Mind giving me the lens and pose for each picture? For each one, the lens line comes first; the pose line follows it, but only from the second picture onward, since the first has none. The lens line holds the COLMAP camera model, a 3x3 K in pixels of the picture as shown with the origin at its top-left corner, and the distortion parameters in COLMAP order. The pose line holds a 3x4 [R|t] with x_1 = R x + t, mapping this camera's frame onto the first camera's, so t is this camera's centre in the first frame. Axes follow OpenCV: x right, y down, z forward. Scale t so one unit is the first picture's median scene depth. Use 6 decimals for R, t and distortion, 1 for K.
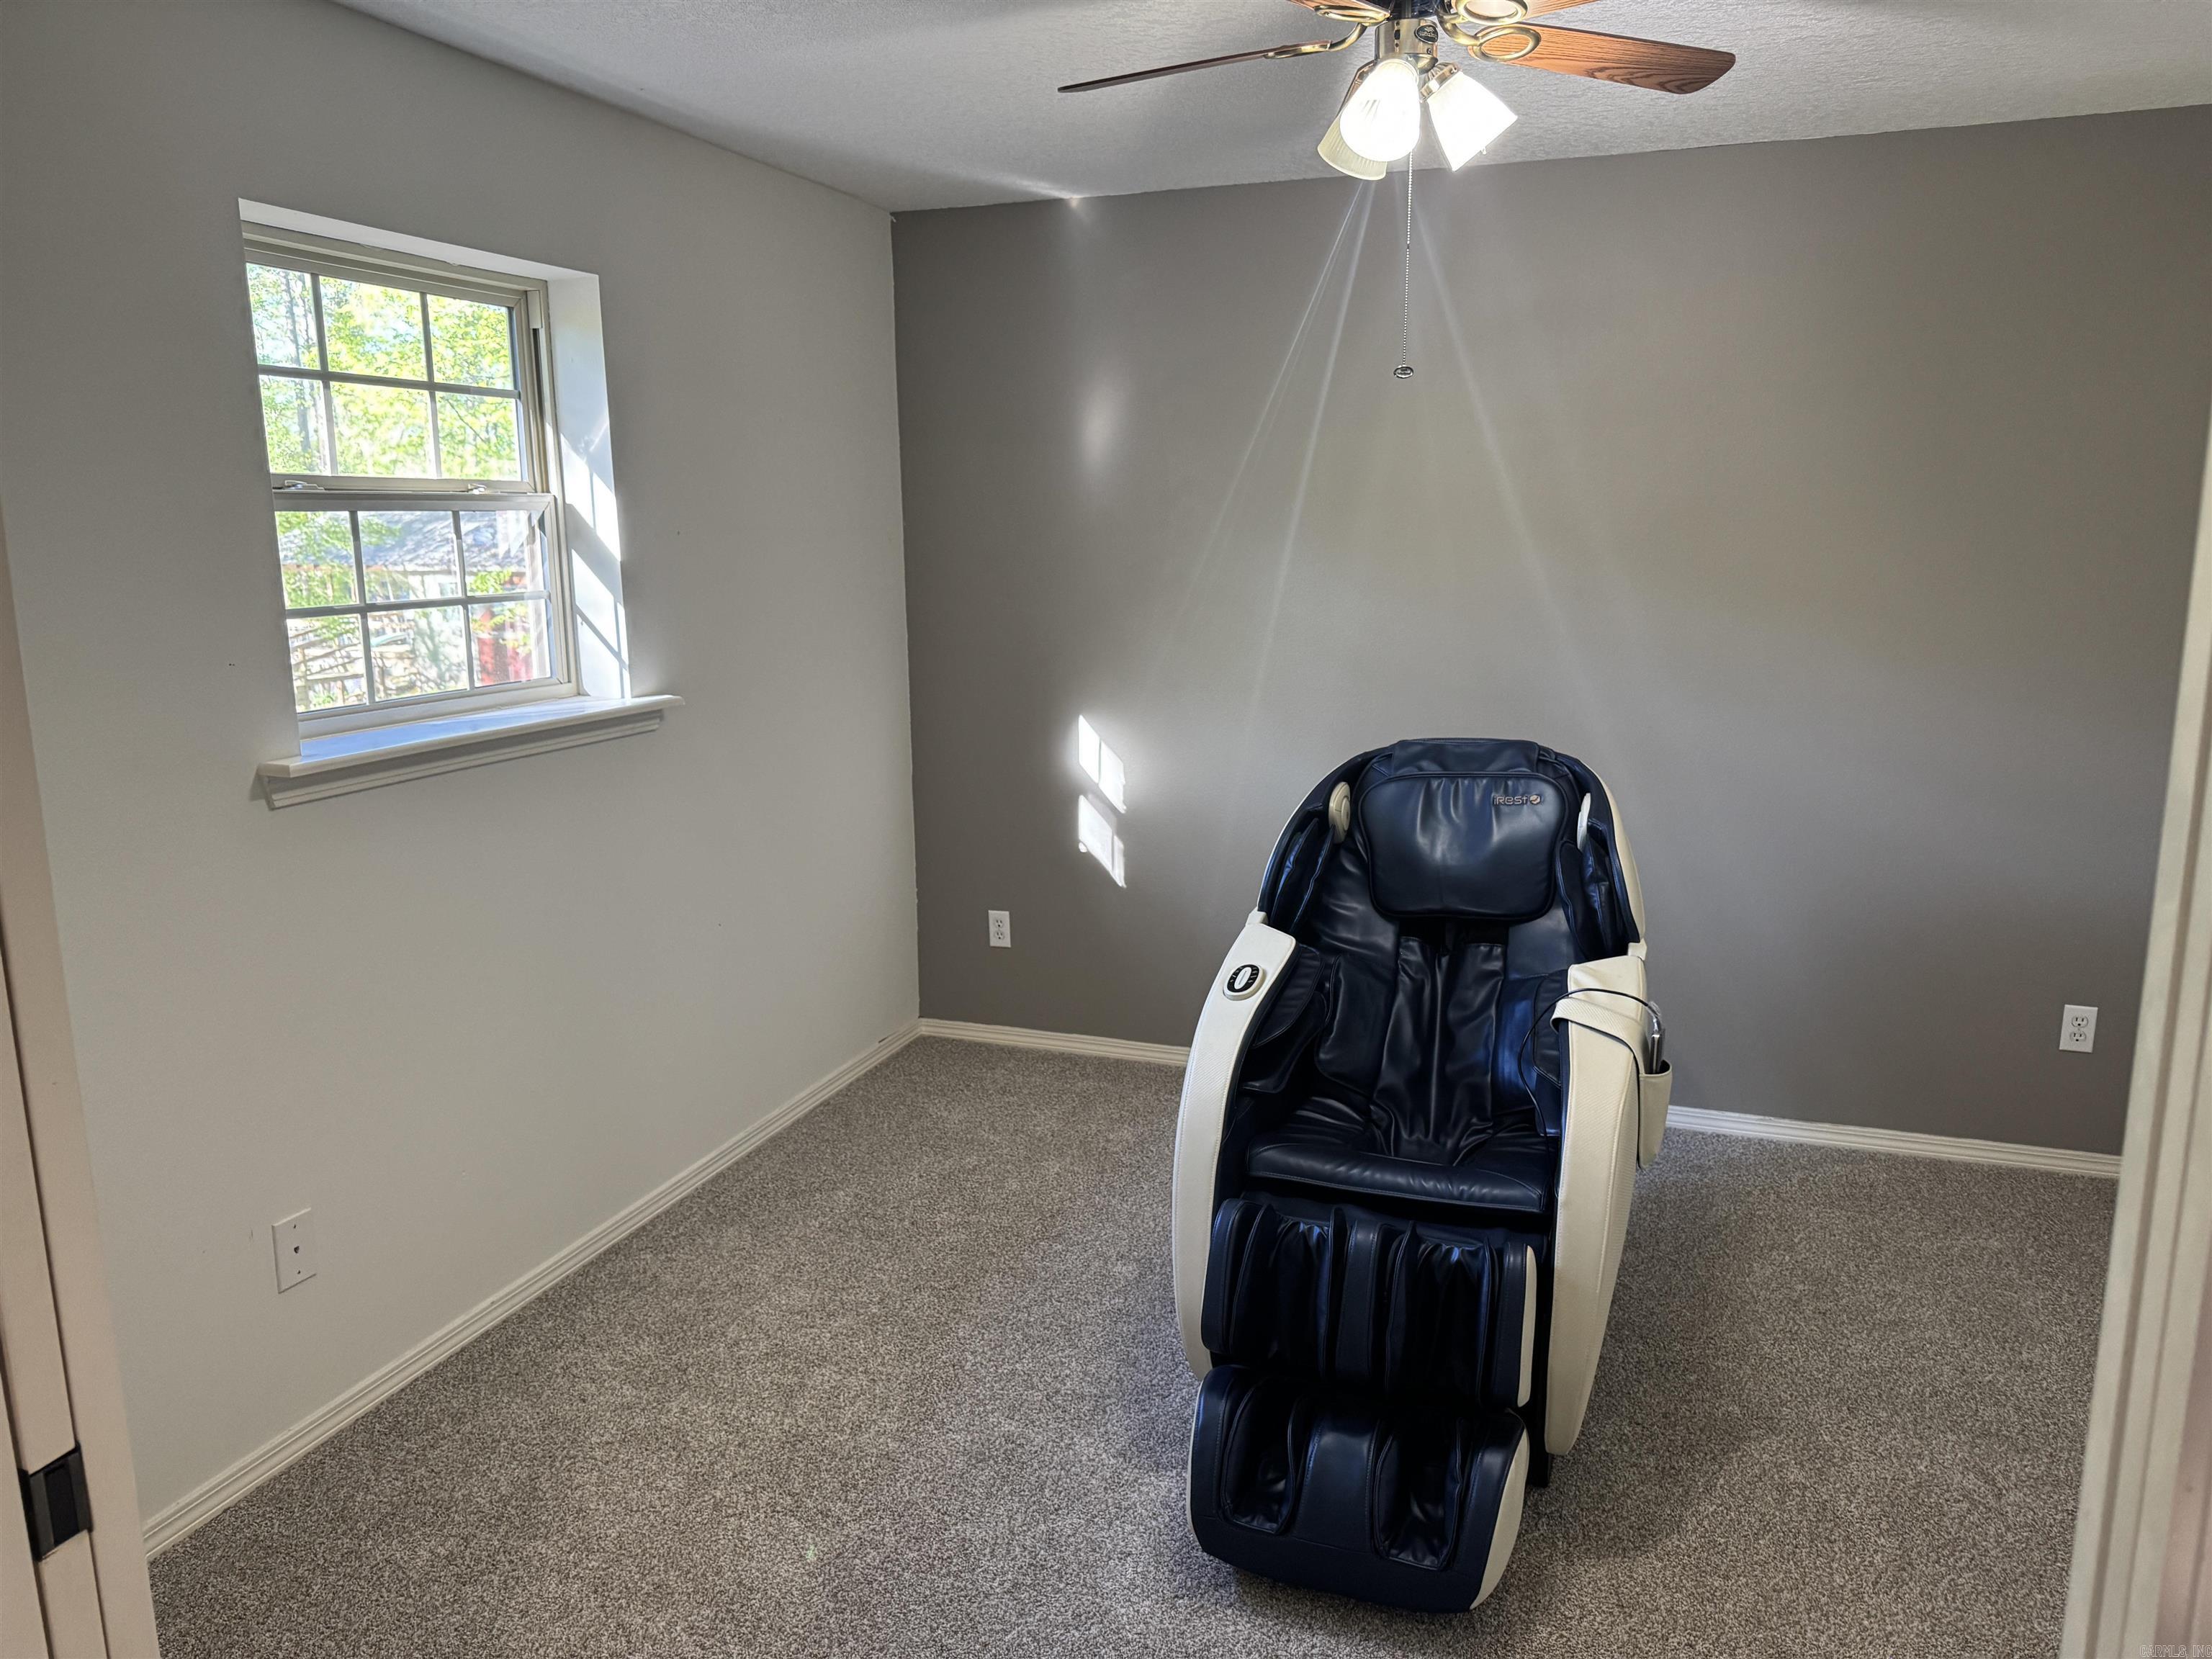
lens RADIAL K [[1564.3, 0, 1085.0], [0, 1564.3, 824.7], [0, 0, 1]] dist [0.038852, -0.041987]
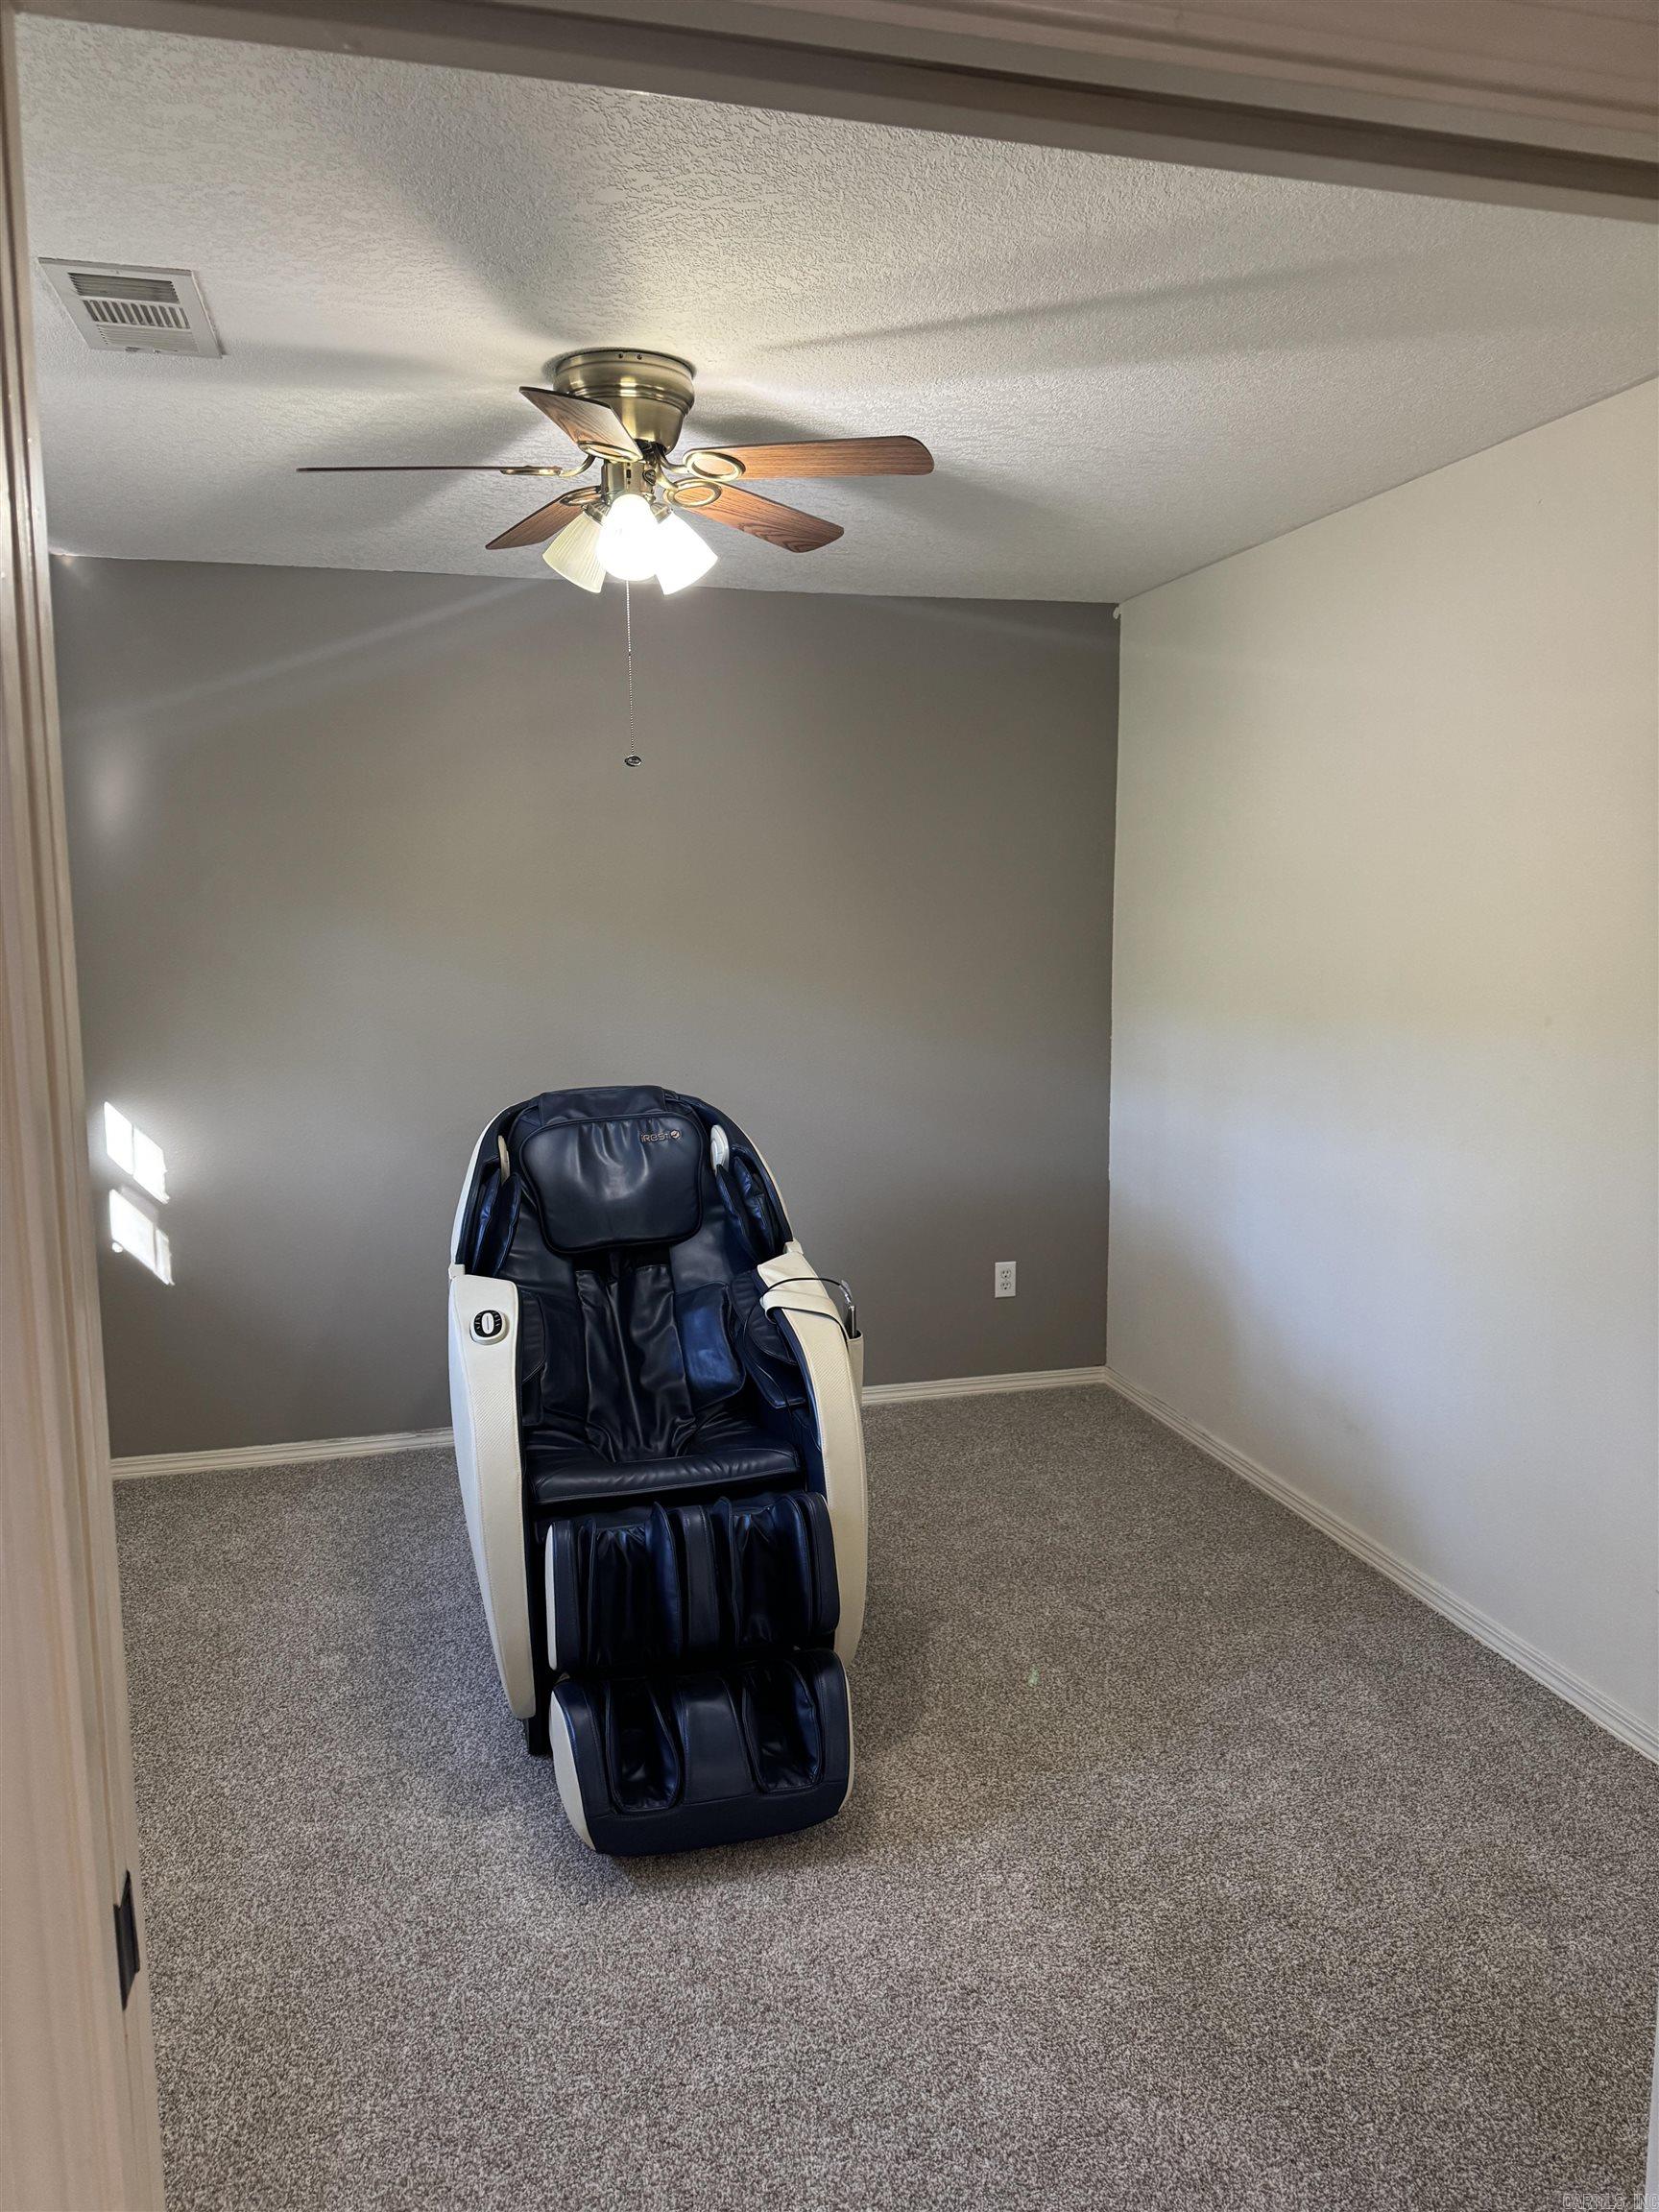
lens RADIAL K [[1564.3, 0, 825.5], [0, 1564.3, 1098.1], [0, 0, 1]] dist [0.038852, -0.041987]
pose [[0.826150, -0.076259, 0.558266, -0.268384], [0.113775, 0.992967, -0.032731, 0.008278], [-0.551844, 0.090558, 0.829016, -0.004830]]
